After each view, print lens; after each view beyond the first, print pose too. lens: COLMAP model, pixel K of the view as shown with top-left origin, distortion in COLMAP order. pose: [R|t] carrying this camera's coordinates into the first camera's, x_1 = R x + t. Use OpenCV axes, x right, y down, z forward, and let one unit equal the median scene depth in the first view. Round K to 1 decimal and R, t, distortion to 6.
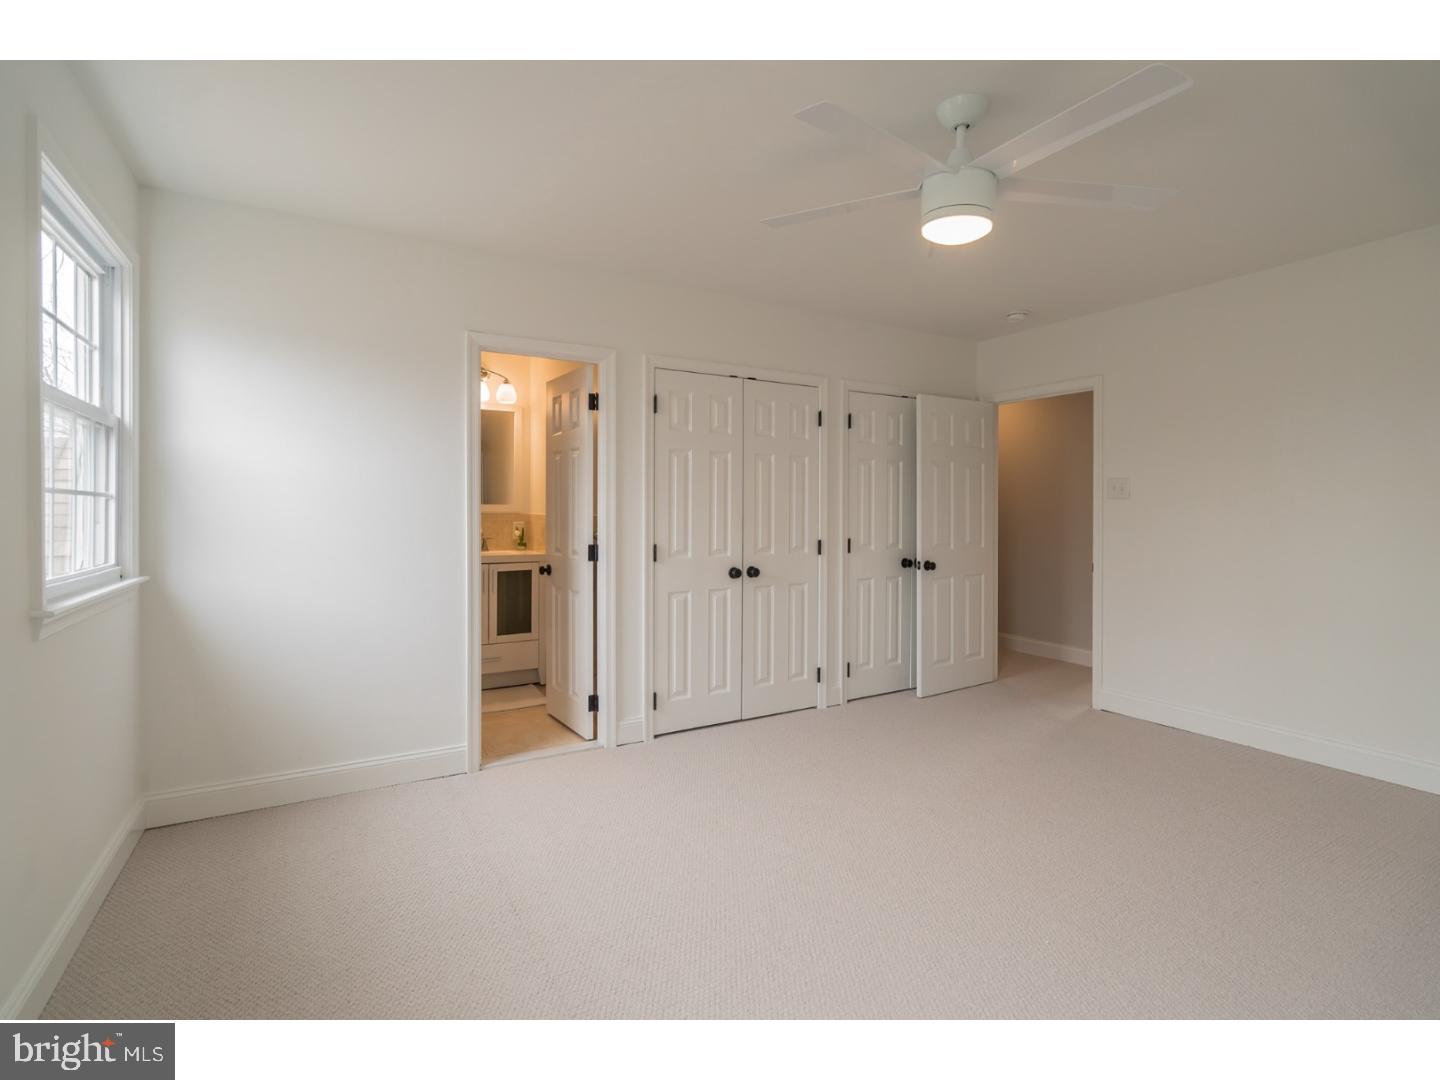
lens RADIAL K [[672.8, 0, 719.3], [0, 672.8, 518.5], [0, 0, 1]] dist [-0.046078, -0.000015]
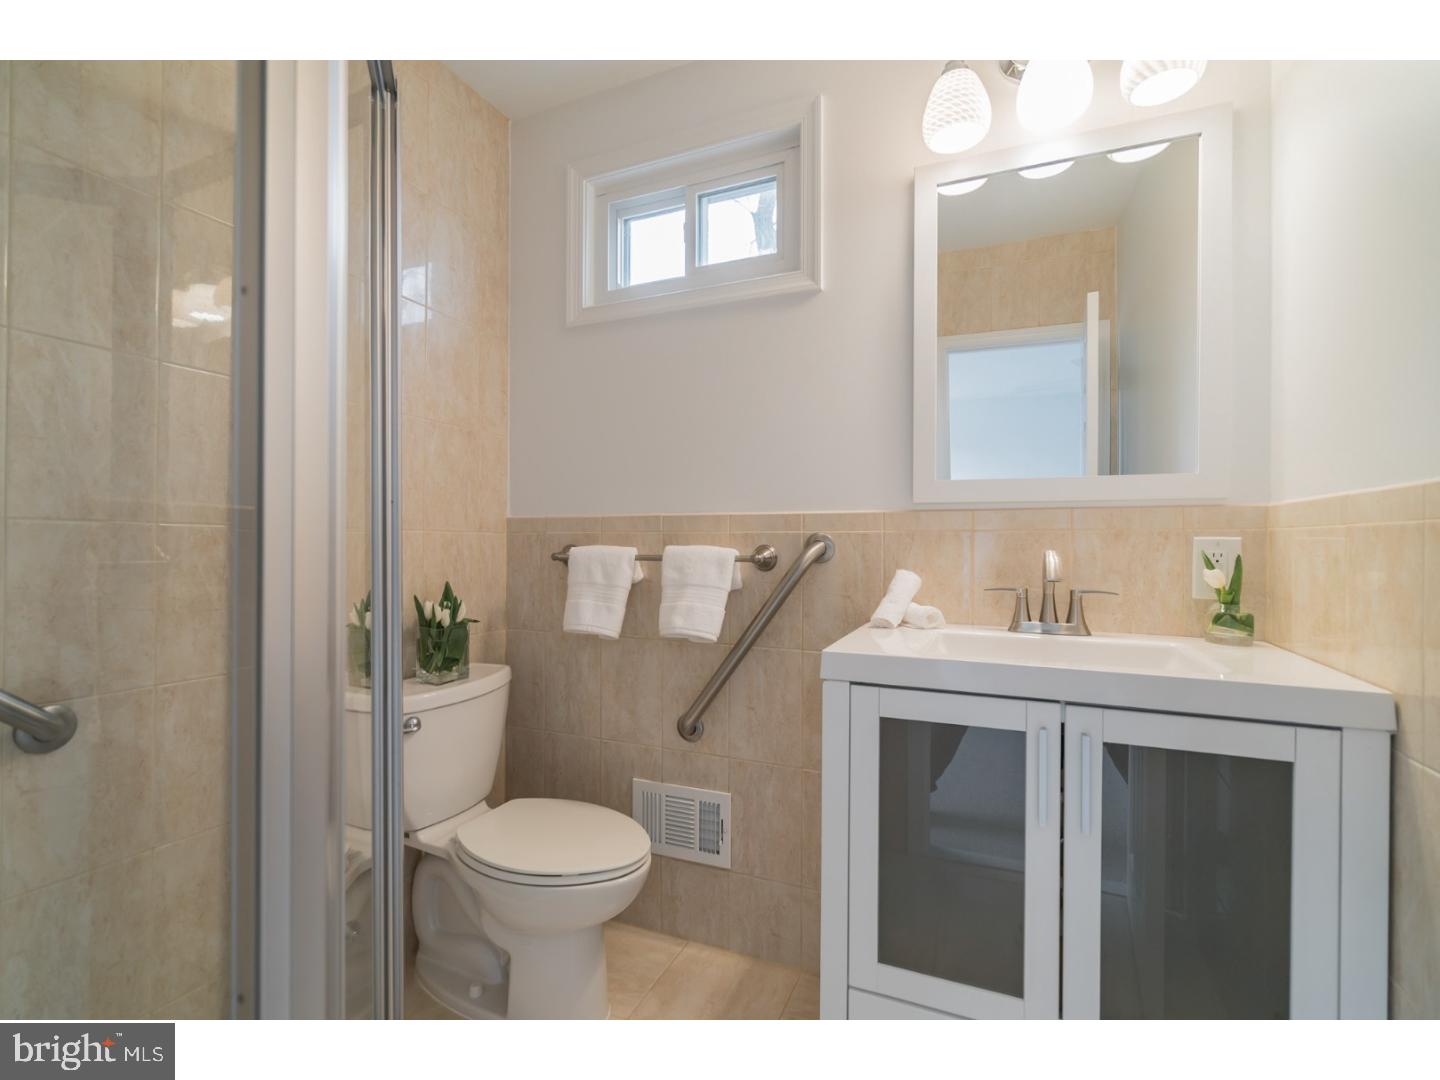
lens RADIAL K [[661.5, 0, 720.0], [0, 661.5, 540.0], [0, 0, 1]] dist [-0.002368, -0.000172]
pose [[0.587544, -0.002925, -0.809187, -0.246189], [-0.014910, 0.999785, -0.014440, 0.017333], [0.809055, 0.020549, 0.587374, 0.831141]]
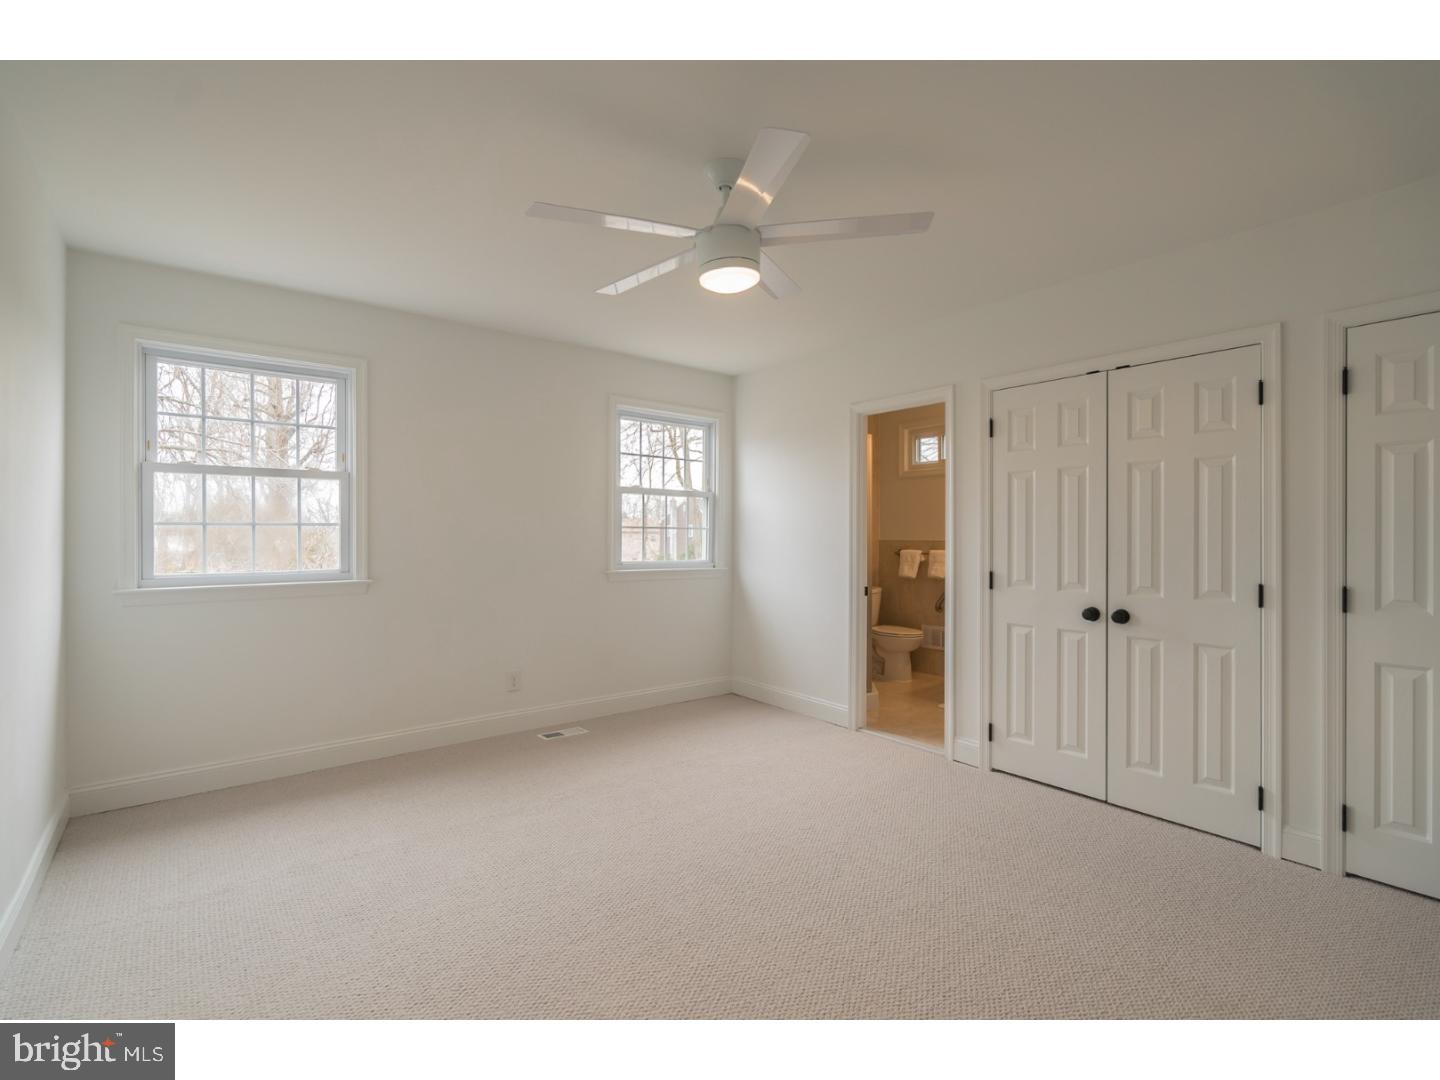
lens RADIAL K [[661.5, 0, 720.0], [0, 661.5, 540.0], [0, 0, 1]] dist [-0.002368, -0.000172]
pose [[0.139887, 0.005492, -0.990152, 0.709540], [-0.014072, 0.999895, 0.003558, -0.004458], [0.990067, 0.013436, 0.139950, 0.418217]]
